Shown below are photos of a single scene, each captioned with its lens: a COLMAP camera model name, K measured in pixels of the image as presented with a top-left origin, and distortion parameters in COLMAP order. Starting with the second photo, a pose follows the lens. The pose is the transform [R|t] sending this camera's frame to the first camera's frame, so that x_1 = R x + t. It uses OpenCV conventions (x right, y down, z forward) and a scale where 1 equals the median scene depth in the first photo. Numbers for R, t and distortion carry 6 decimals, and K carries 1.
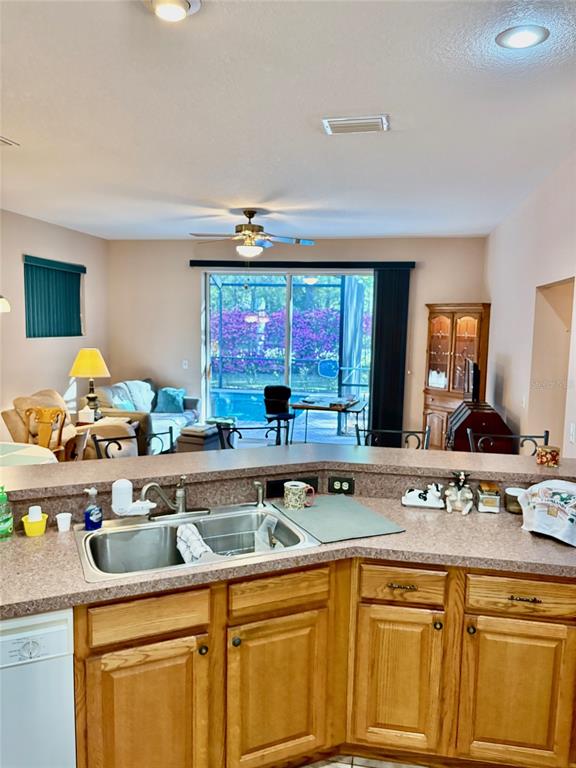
lens RADIAL K [[583.2, 0, 285.6], [0, 583.2, 388.1], [0, 0, 1]] dist [0.068823, -0.073184]
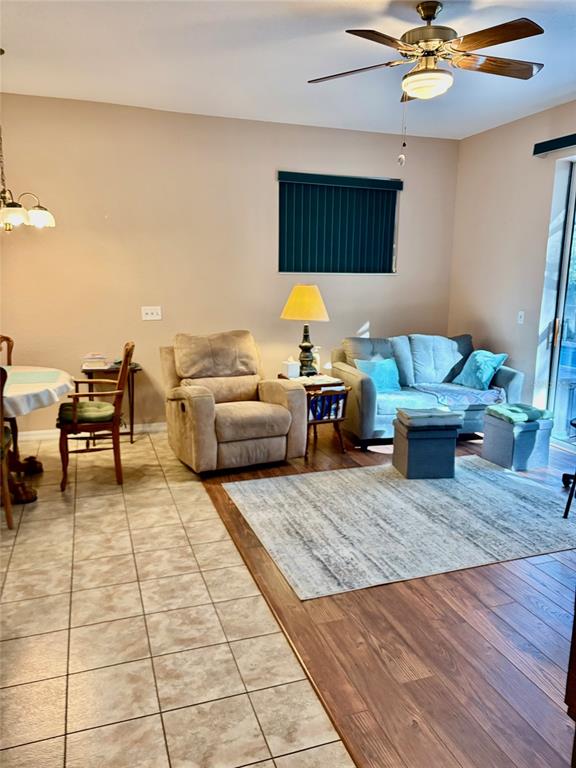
lens RADIAL K [[583.2, 0, 285.6], [0, 583.2, 388.1], [0, 0, 1]] dist [0.068823, -0.073184]
pose [[0.473396, 0.154906, -0.867122, 0.297184], [-0.101143, 0.987463, 0.121186, -0.018132], [0.875024, 0.030334, 0.483129, 0.517203]]
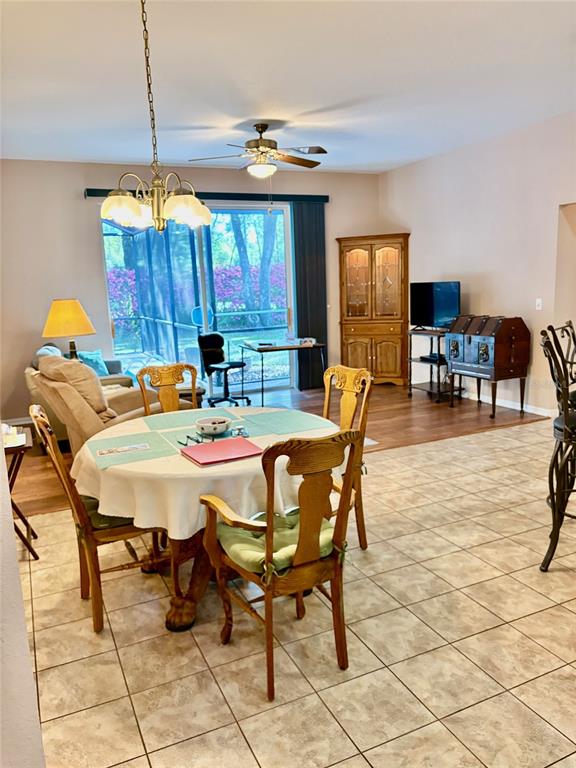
lens RADIAL K [[583.2, 0, 285.6], [0, 583.2, 388.1], [0, 0, 1]] dist [0.068823, -0.073184]
pose [[0.825989, -0.156506, 0.541524, -0.450069], [0.122140, 0.987552, 0.099111, 0.004942], [-0.550294, -0.015723, 0.834823, 0.184507]]
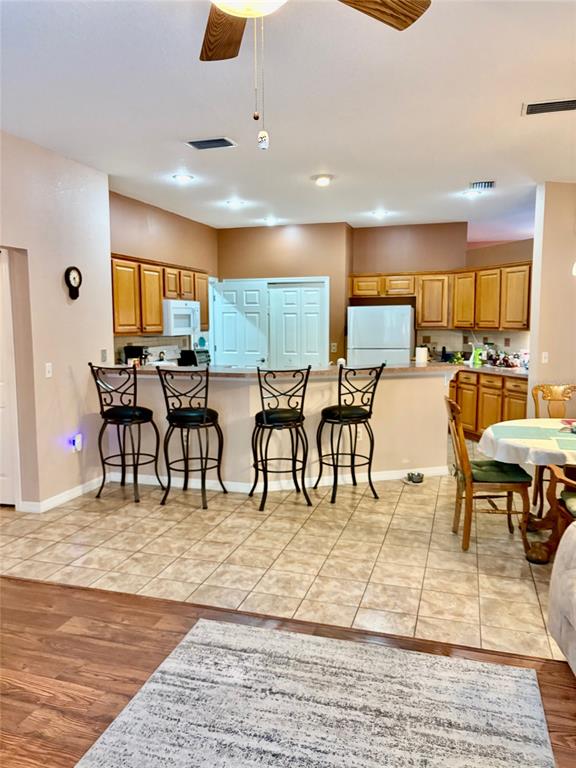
lens RADIAL K [[583.2, 0, 285.6], [0, 583.2, 388.1], [0, 0, 1]] dist [0.068823, -0.073184]
pose [[-0.990727, -0.030295, 0.132446, -0.095383], [0.001062, 0.973066, 0.230524, -0.090128], [-0.135862, 0.228527, -0.964011, 1.042923]]
